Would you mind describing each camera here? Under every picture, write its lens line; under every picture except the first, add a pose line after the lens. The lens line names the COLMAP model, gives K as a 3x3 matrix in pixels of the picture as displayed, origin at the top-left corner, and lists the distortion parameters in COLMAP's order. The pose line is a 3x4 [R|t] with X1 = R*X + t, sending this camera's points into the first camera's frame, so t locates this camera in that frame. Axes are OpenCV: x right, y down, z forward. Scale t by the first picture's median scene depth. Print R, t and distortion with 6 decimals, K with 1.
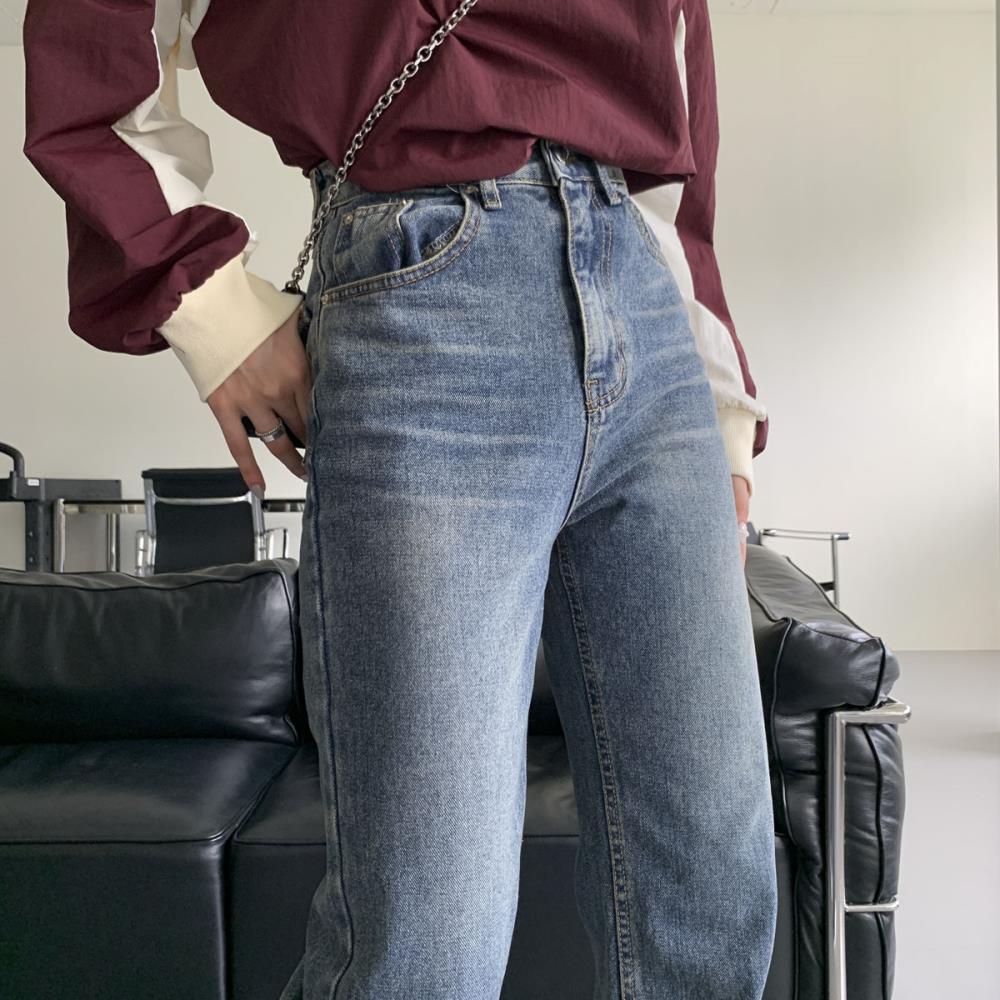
lens RADIAL K [[1006.2, 0, 499.3], [0, 1006.2, 465.3], [0, 0, 1]] dist [0.006401, -0.018786]
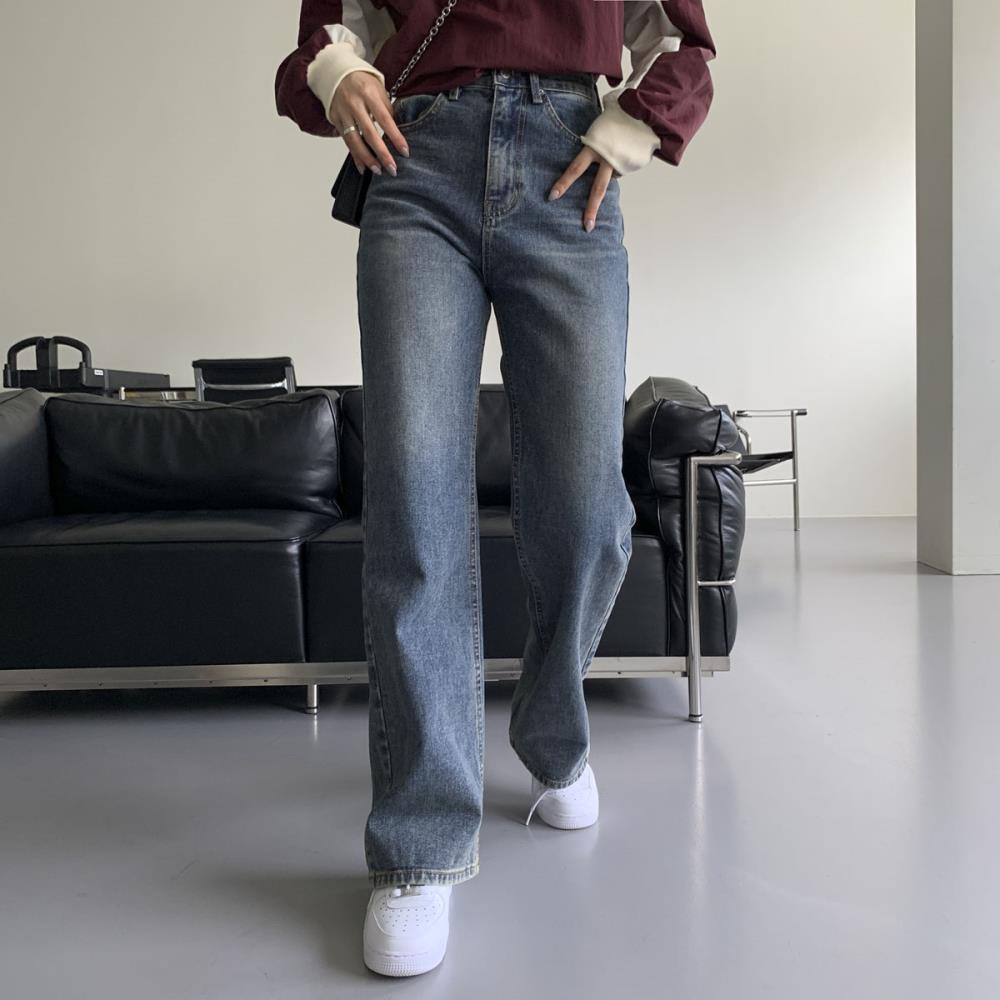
lens RADIAL K [[1057.2, 0, 518.2], [0, 1057.2, 450.0], [0, 0, 1]] dist [0.089387, -0.355664]
pose [[0.999917, -0.010320, -0.007686, 0.076793], [0.010679, 0.998776, 0.048294, 0.147979], [0.007179, -0.048373, 0.998804, -0.621186]]
